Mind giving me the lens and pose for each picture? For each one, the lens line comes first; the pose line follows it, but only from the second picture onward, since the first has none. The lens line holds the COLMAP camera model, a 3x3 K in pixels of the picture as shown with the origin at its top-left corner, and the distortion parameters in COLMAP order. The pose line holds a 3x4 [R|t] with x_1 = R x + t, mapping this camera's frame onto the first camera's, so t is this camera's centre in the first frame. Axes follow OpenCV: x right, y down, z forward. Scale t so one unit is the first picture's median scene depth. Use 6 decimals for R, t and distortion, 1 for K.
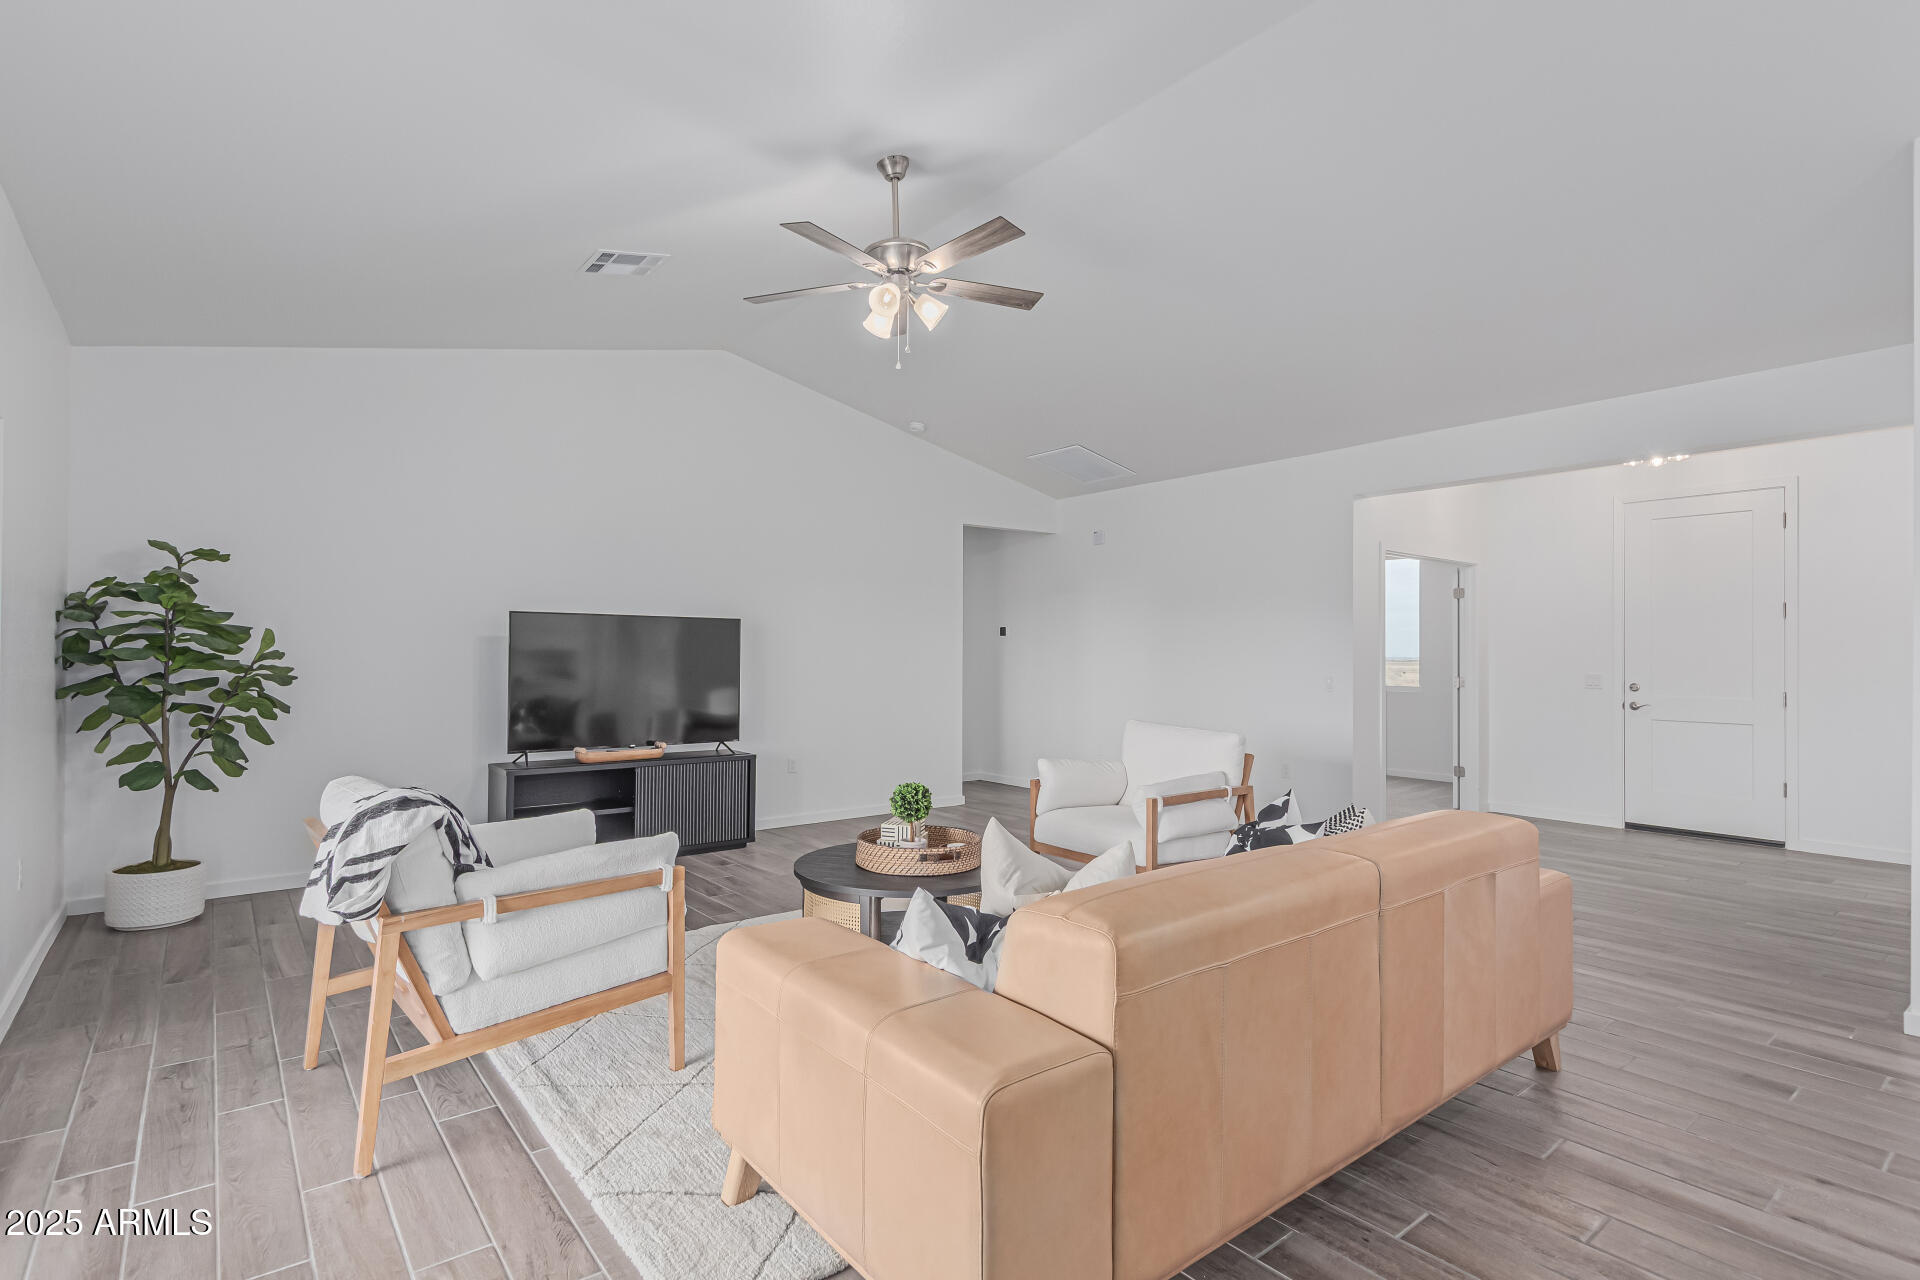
lens RADIAL K [[931.2, 0, 966.4], [0, 931.2, 643.0], [0, 0, 1]] dist [0.015530, -0.004376]
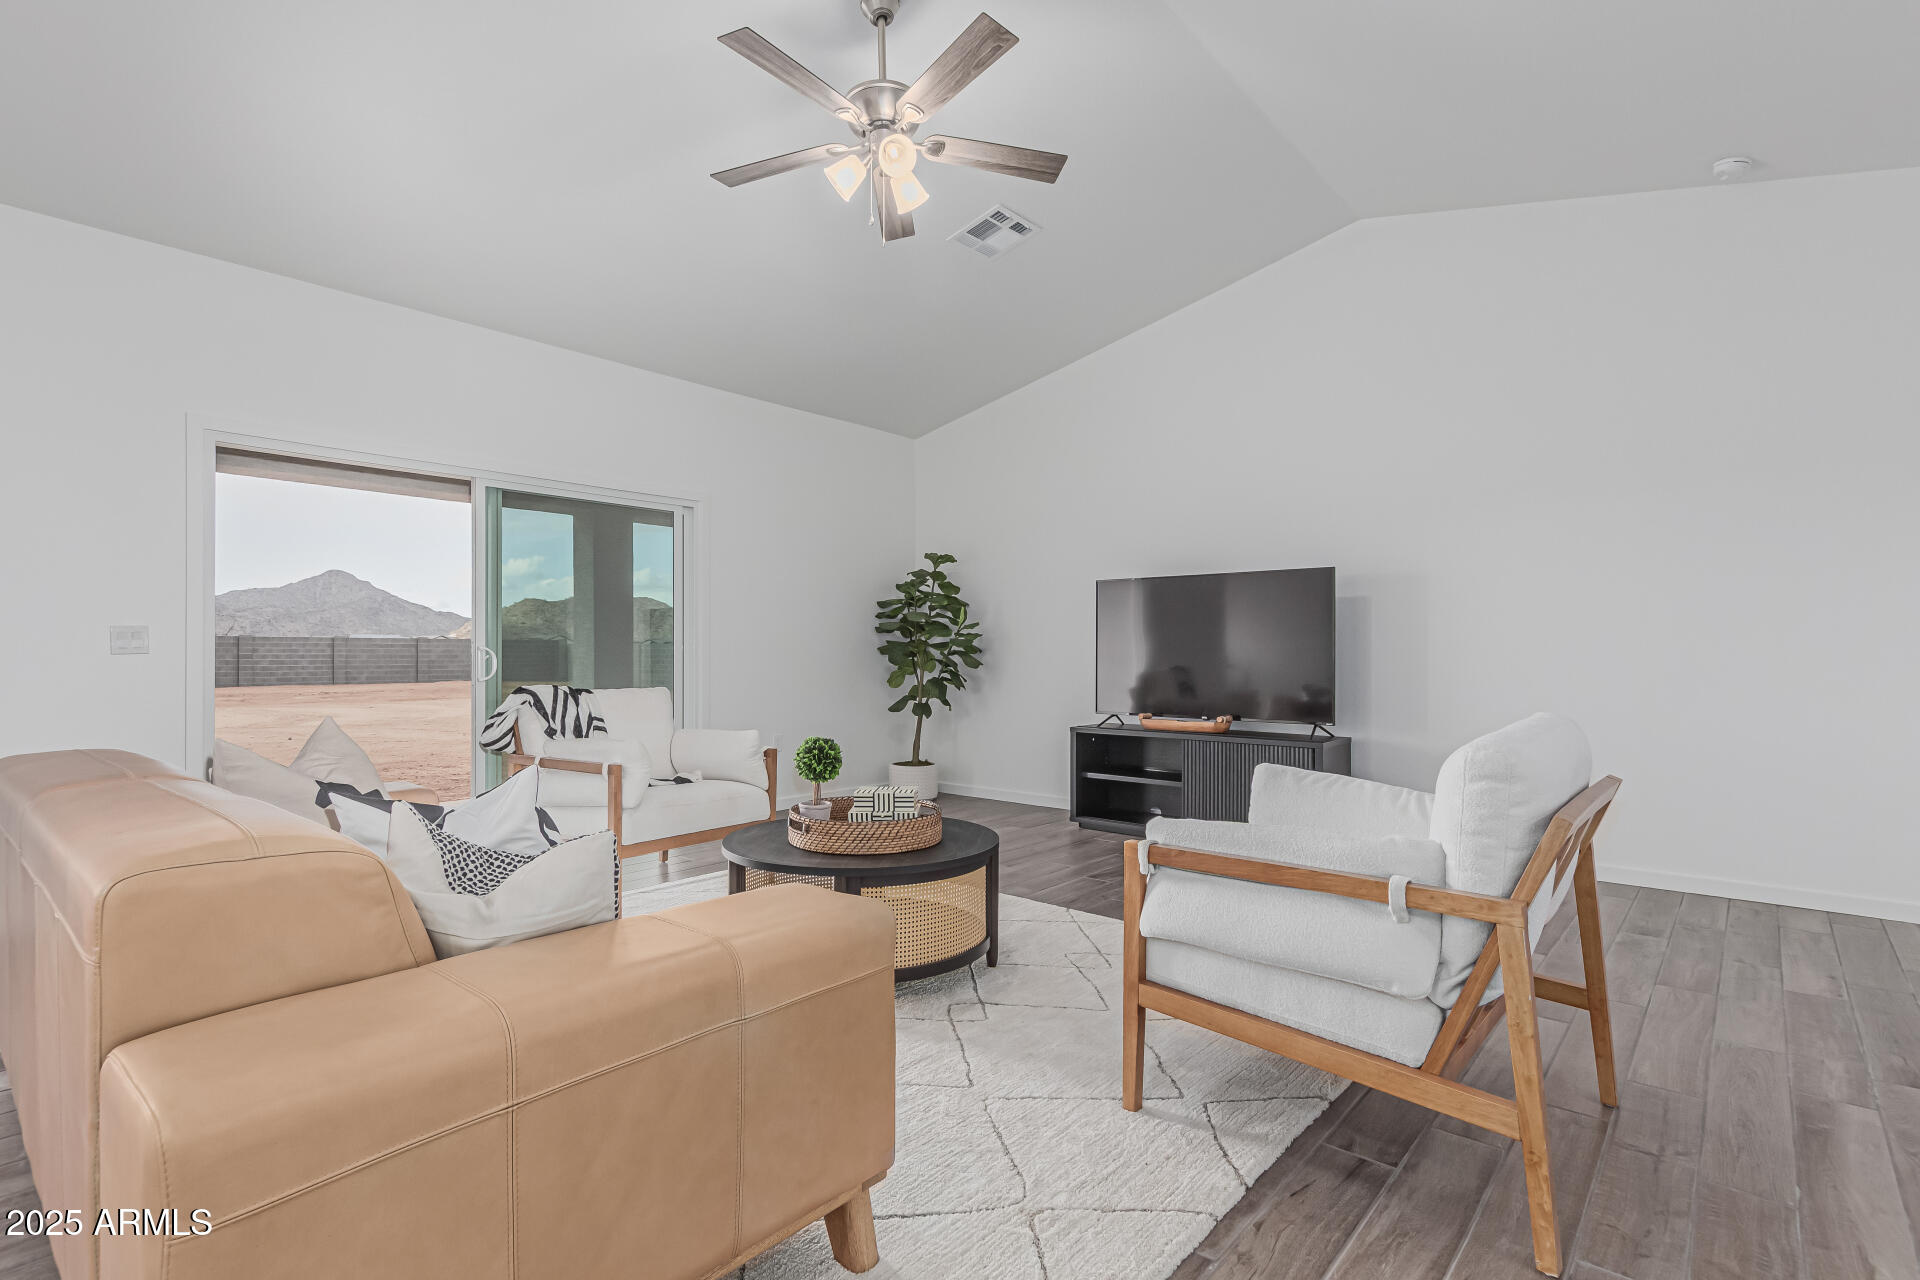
lens RADIAL K [[931.2, 0, 950.8], [0, 931.2, 649.5], [0, 0, 1]] dist [0.015530, -0.004376]
pose [[0.166389, -0.011811, -0.985989, 0.614343], [0.012554, 0.999873, -0.009859, 0.061541], [0.985980, -0.010738, 0.166516, 0.745629]]
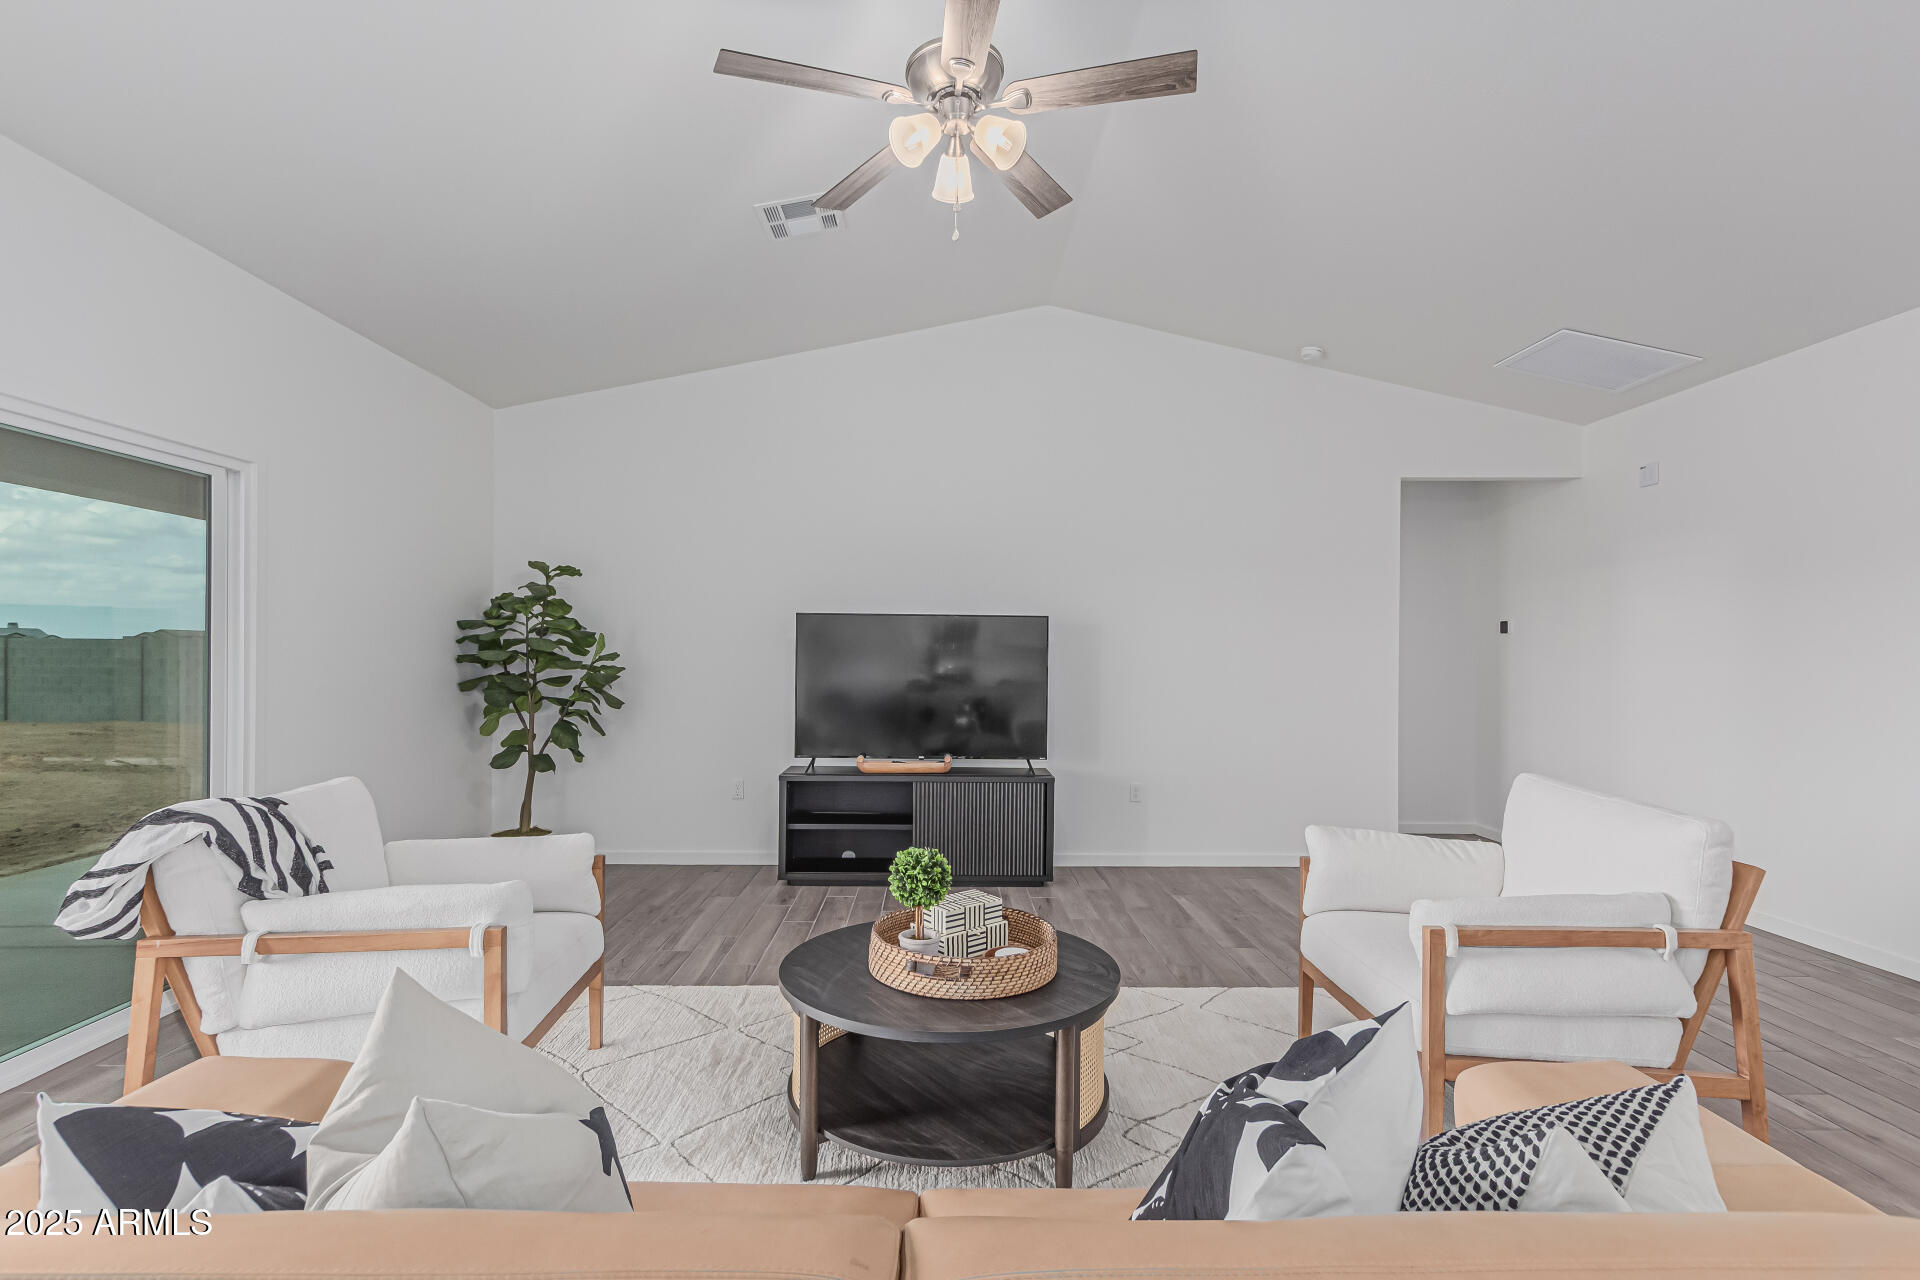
lens RADIAL K [[931.2, 0, 956.5], [0, 931.2, 655.8], [0, 0, 1]] dist [0.015530, -0.004376]
pose [[0.790321, 0.001703, -0.612690, 0.282043], [0.003687, 0.999965, 0.007535, 0.004922], [0.612682, -0.008214, 0.790287, 0.369917]]
